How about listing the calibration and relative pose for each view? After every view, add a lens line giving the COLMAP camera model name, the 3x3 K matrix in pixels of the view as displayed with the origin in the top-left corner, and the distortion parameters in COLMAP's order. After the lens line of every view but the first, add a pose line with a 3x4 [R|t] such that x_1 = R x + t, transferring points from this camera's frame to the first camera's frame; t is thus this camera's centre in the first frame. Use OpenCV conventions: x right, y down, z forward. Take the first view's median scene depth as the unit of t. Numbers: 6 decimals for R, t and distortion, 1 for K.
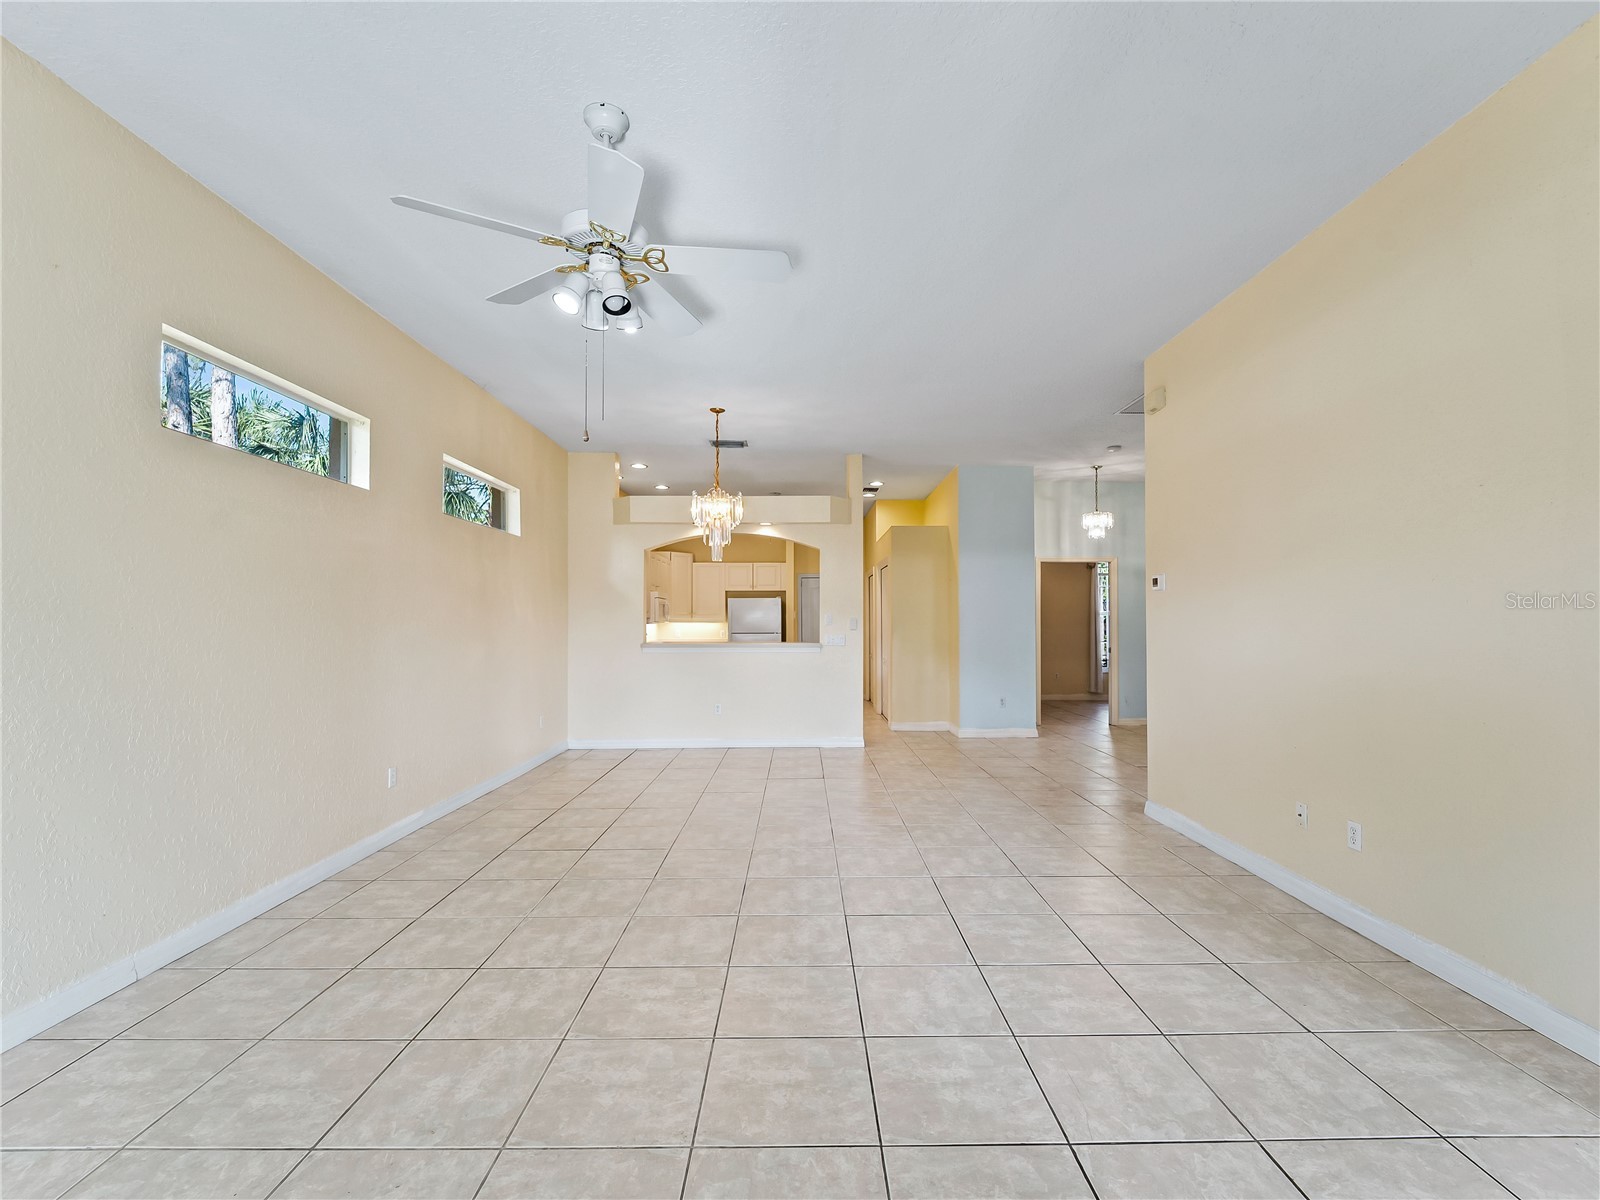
lens RADIAL K [[731.8, 0, 803.6], [0, 731.8, 606.0], [0, 0, 1]] dist [-0.003756, -0.000126]
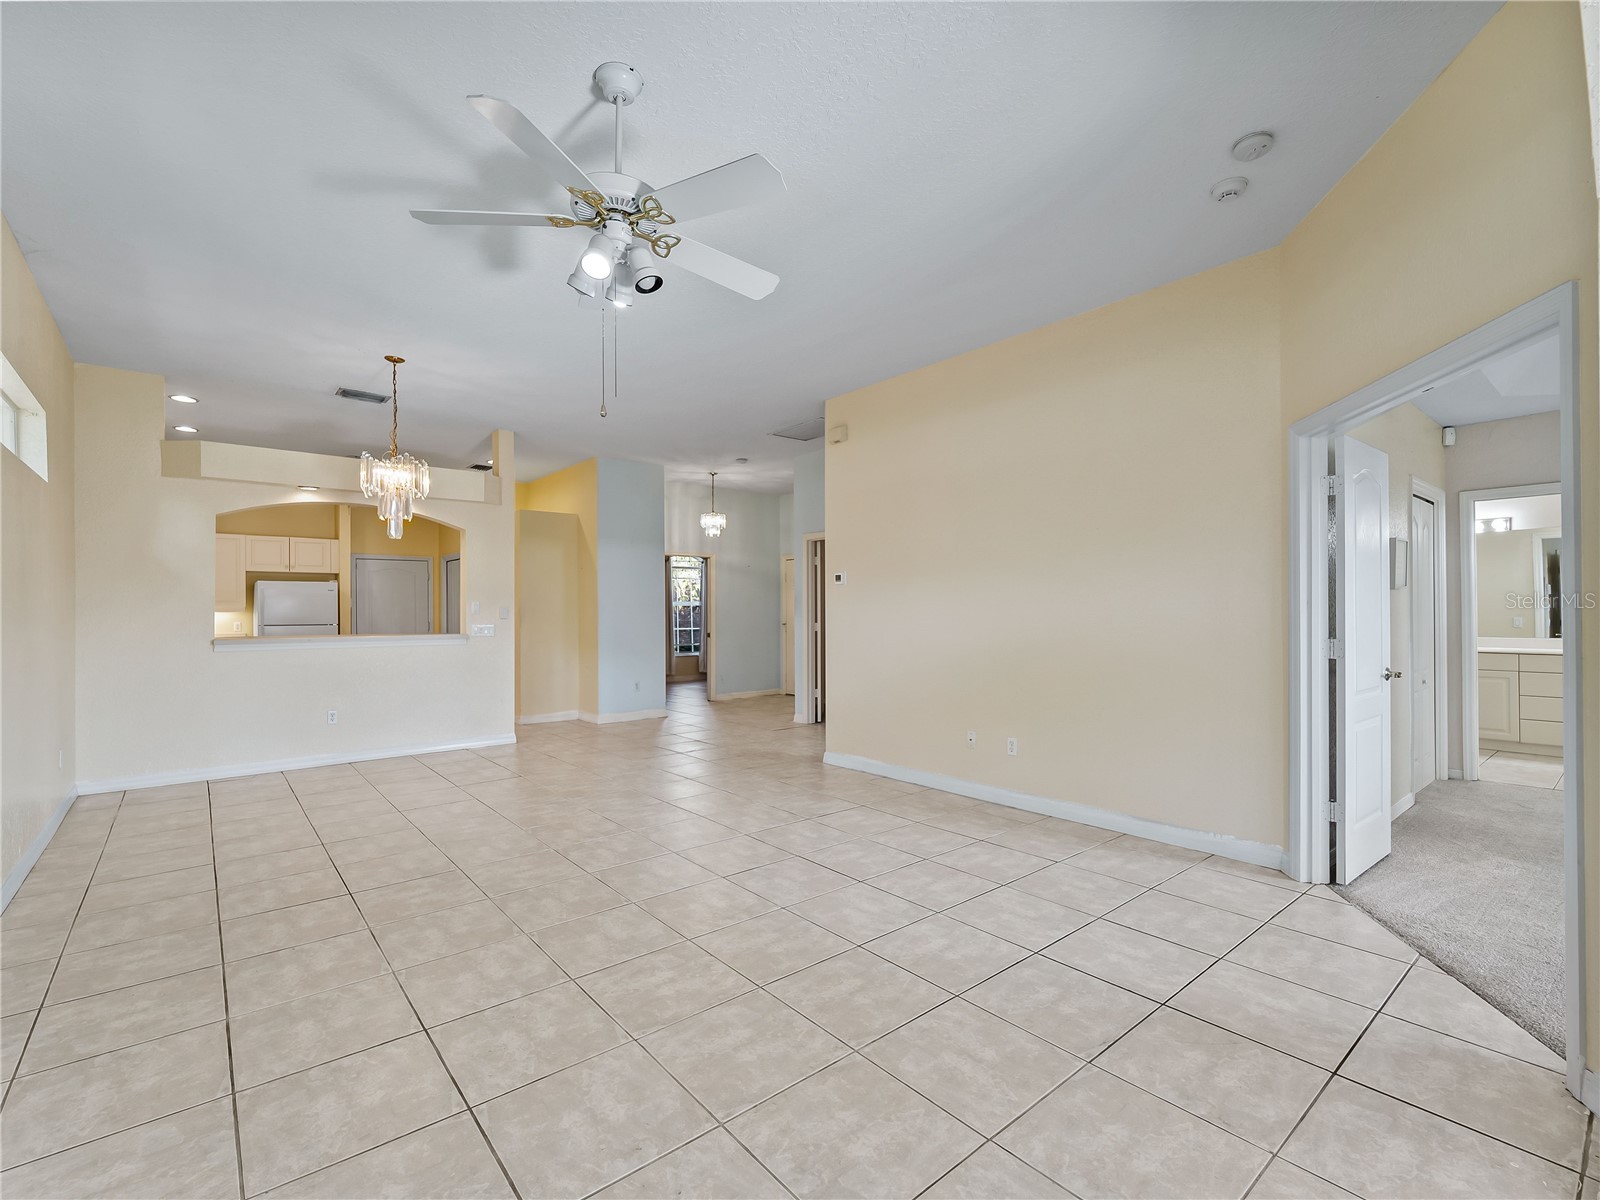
lens RADIAL K [[731.8, 0, 810.1], [0, 731.8, 603.4], [0, 0, 1]] dist [-0.003756, -0.000126]
pose [[0.767603, 0.004172, 0.640912, -0.422158], [-0.011140, 0.999915, 0.006833, 0.003462], [-0.640829, -0.012385, 0.767584, 0.063554]]
